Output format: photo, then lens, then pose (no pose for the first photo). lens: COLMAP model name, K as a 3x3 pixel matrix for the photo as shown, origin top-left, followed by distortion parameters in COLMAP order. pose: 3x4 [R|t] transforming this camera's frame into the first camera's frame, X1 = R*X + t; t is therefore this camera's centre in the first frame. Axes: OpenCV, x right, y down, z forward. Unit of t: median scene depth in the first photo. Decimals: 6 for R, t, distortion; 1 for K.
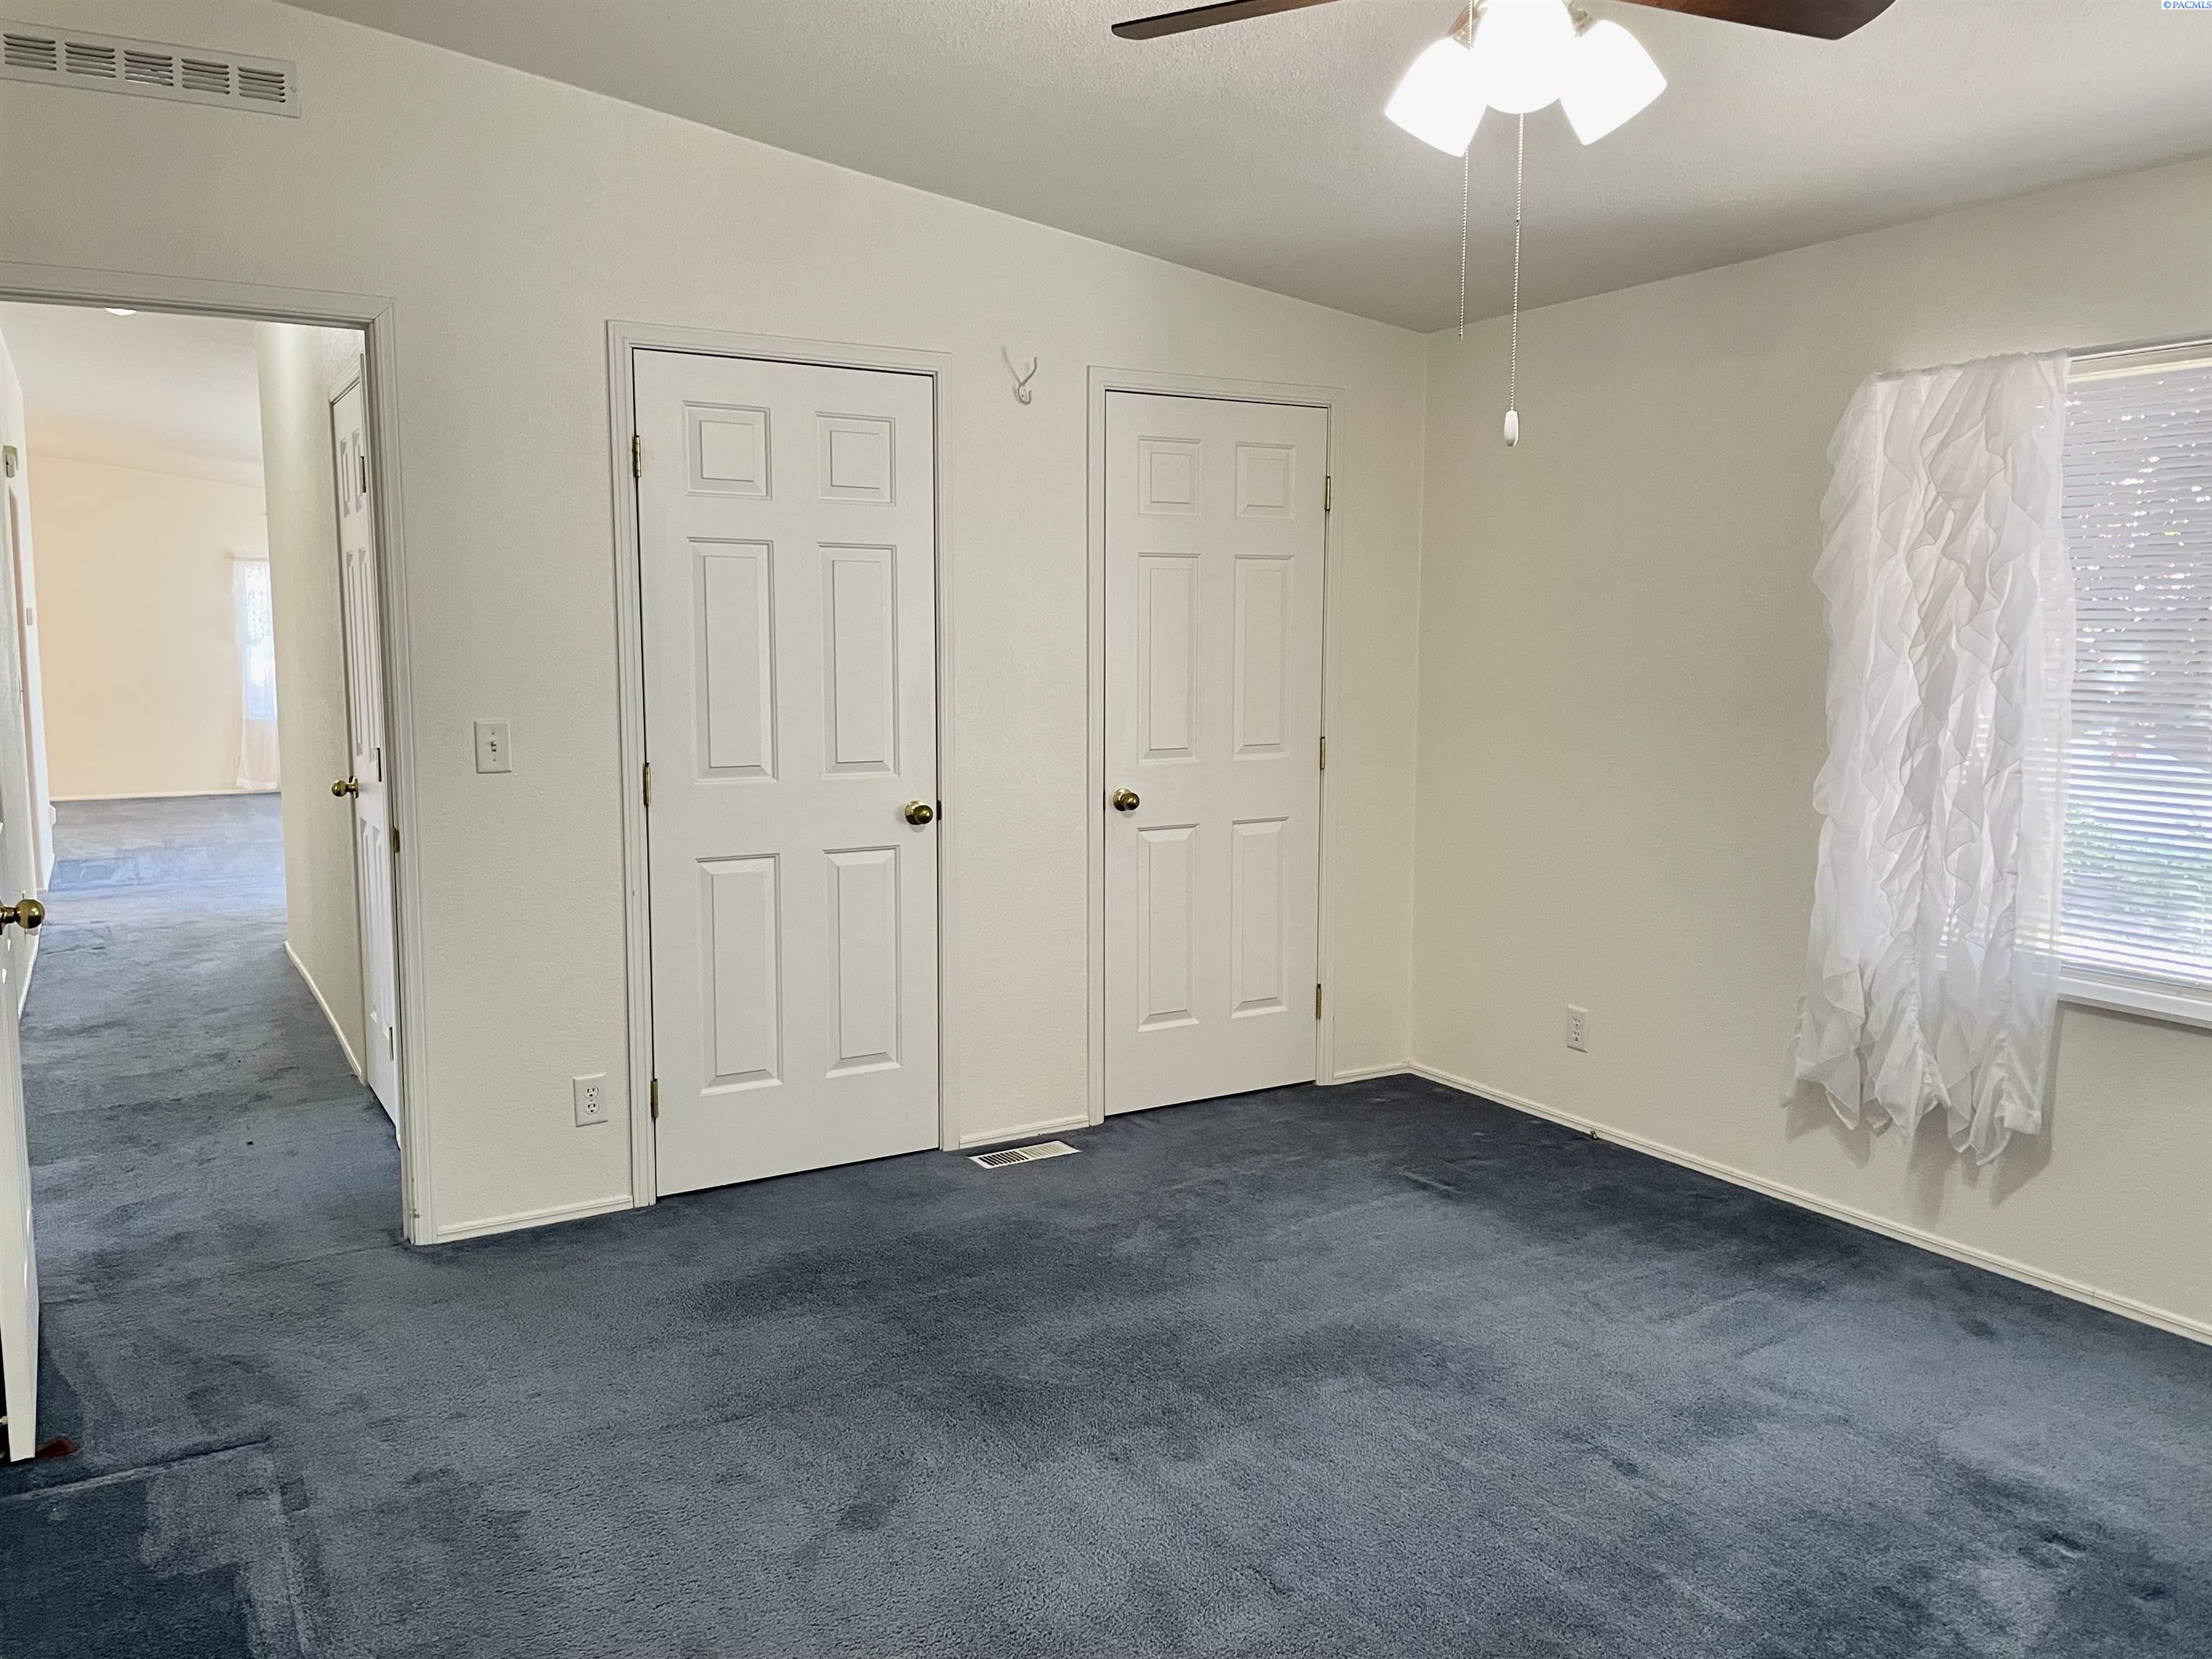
lens RADIAL K [[1653.6, 0, 1109.6], [0, 1653.6, 820.2], [0, 0, 1]] dist [0.089929, -0.118622]
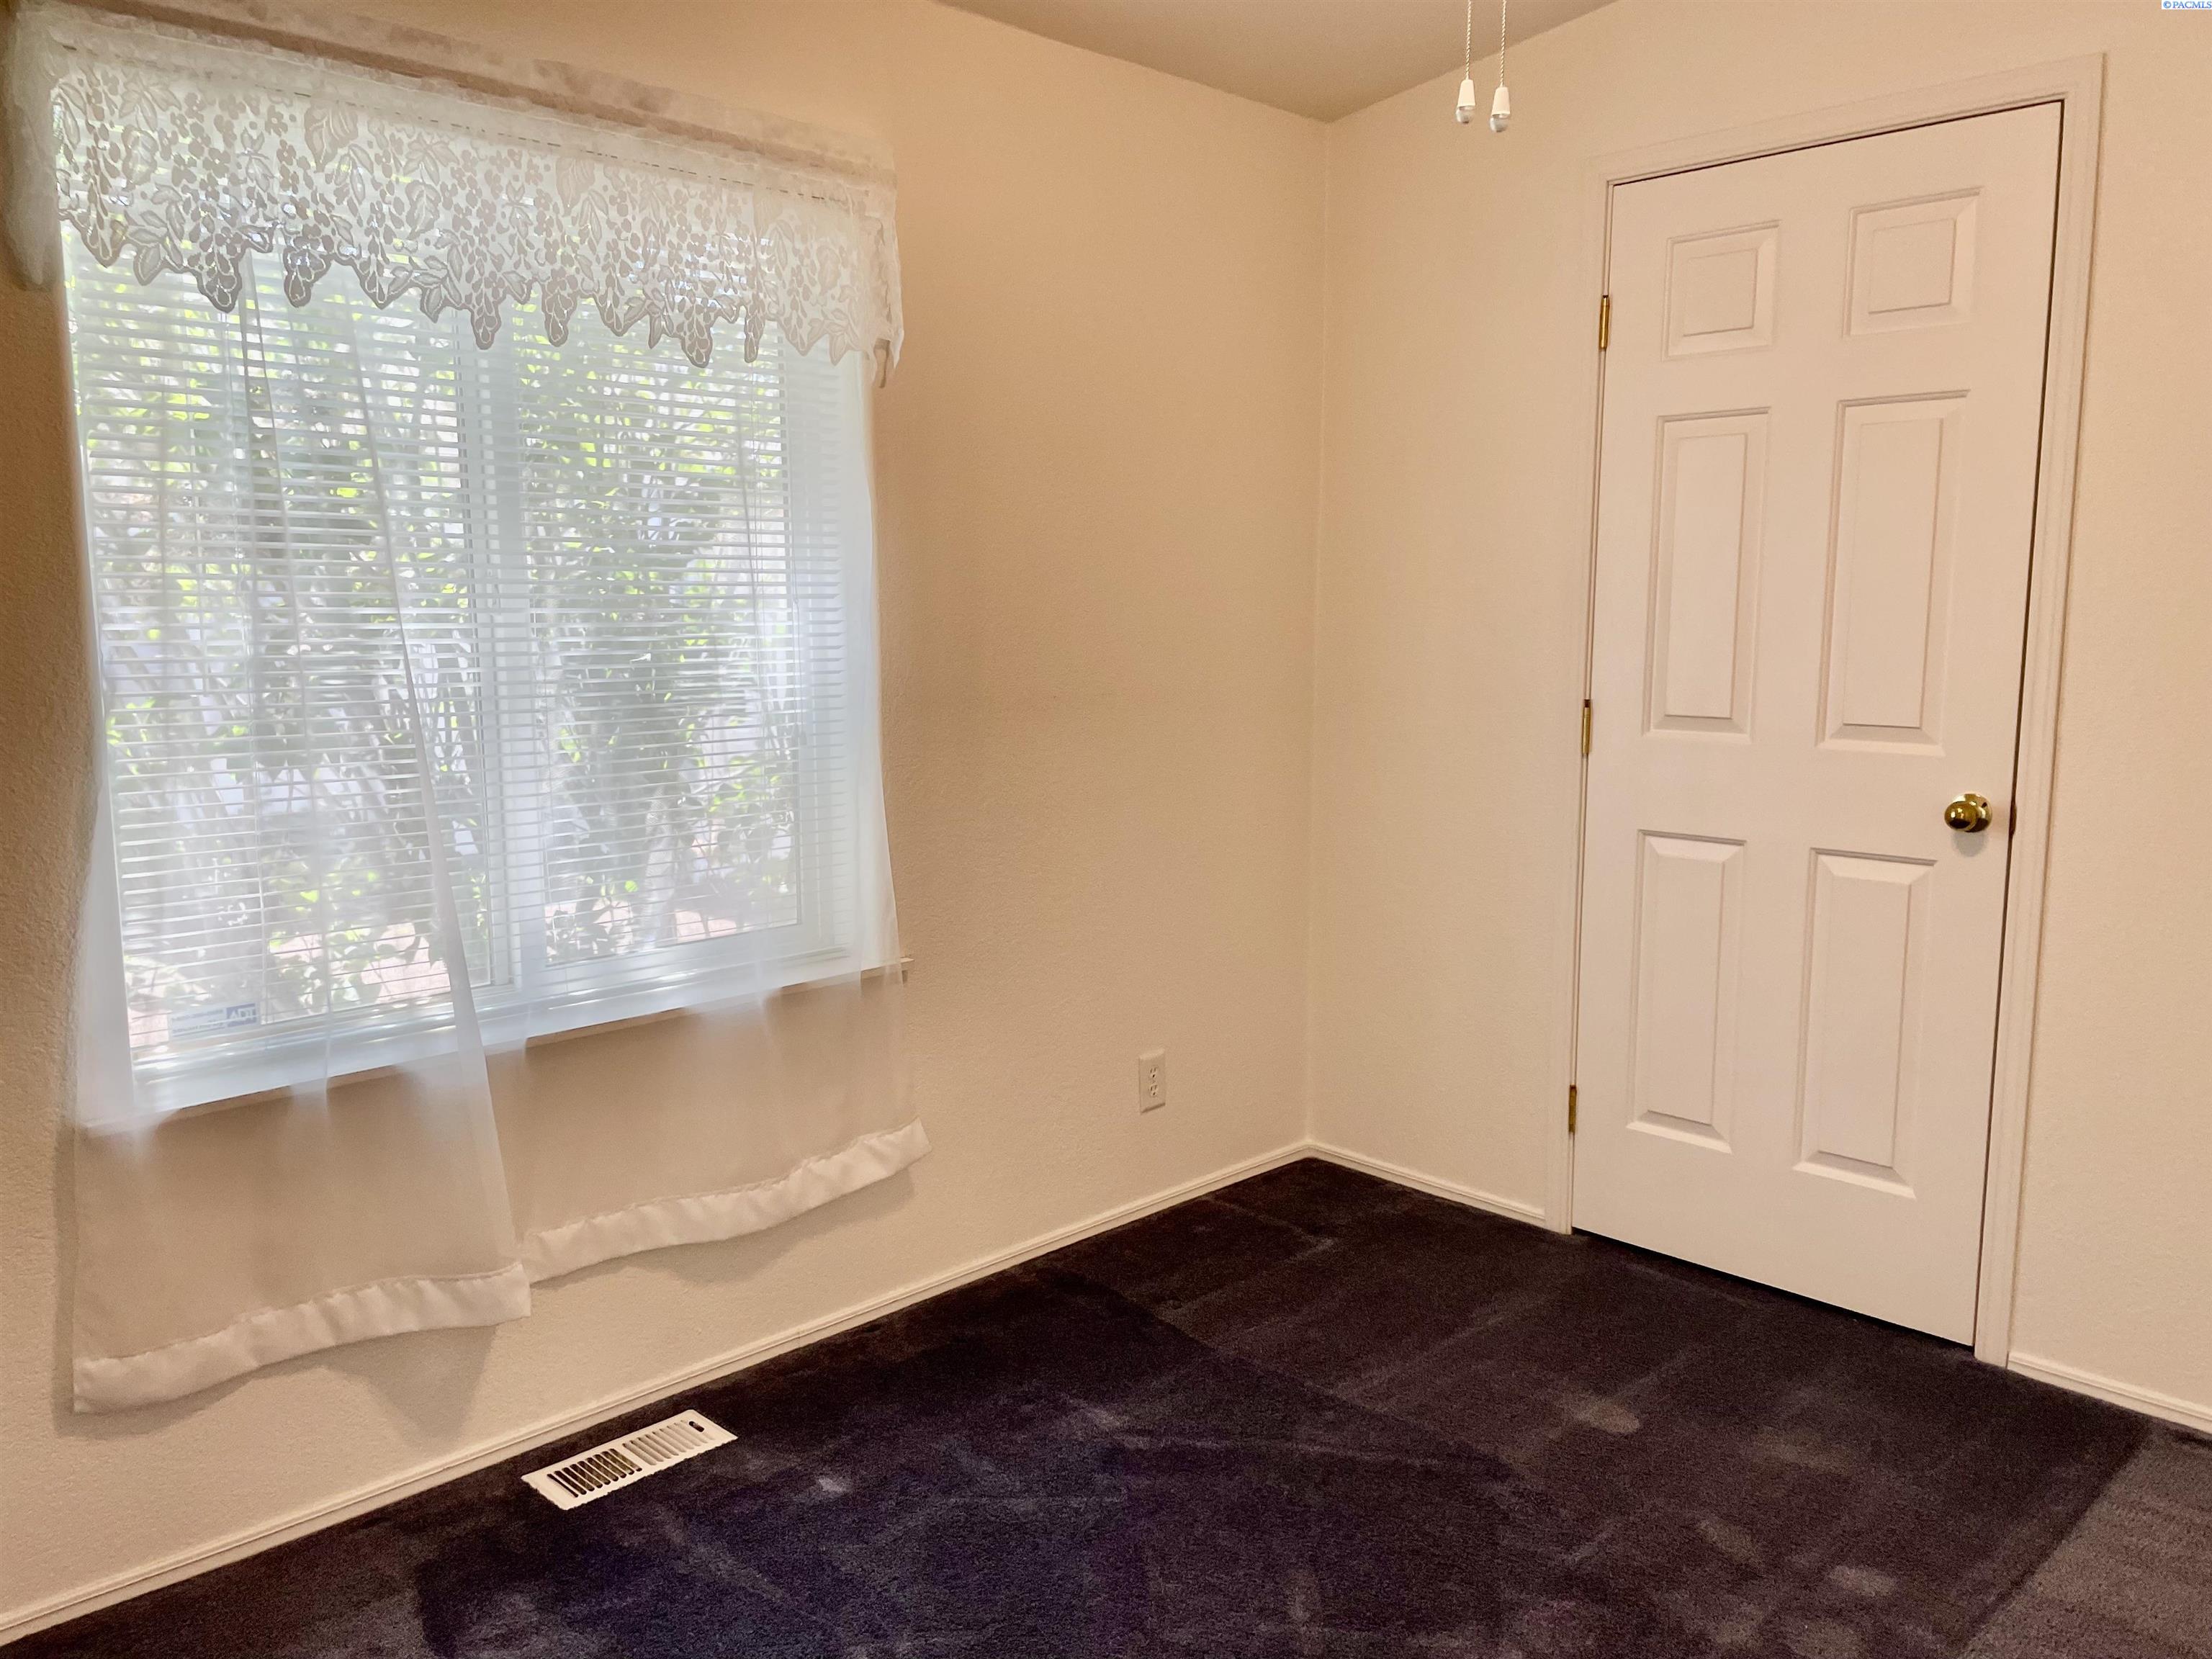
lens RADIAL K [[1653.6, 0, 1109.6], [0, 1653.6, 820.2], [0, 0, 1]] dist [0.089929, -0.118622]
pose [[0.257834, 0.130047, -0.957397, 0.415710], [-0.100380, 0.989144, 0.107326, -0.038430], [0.960961, 0.068431, 0.268089, 0.515755]]
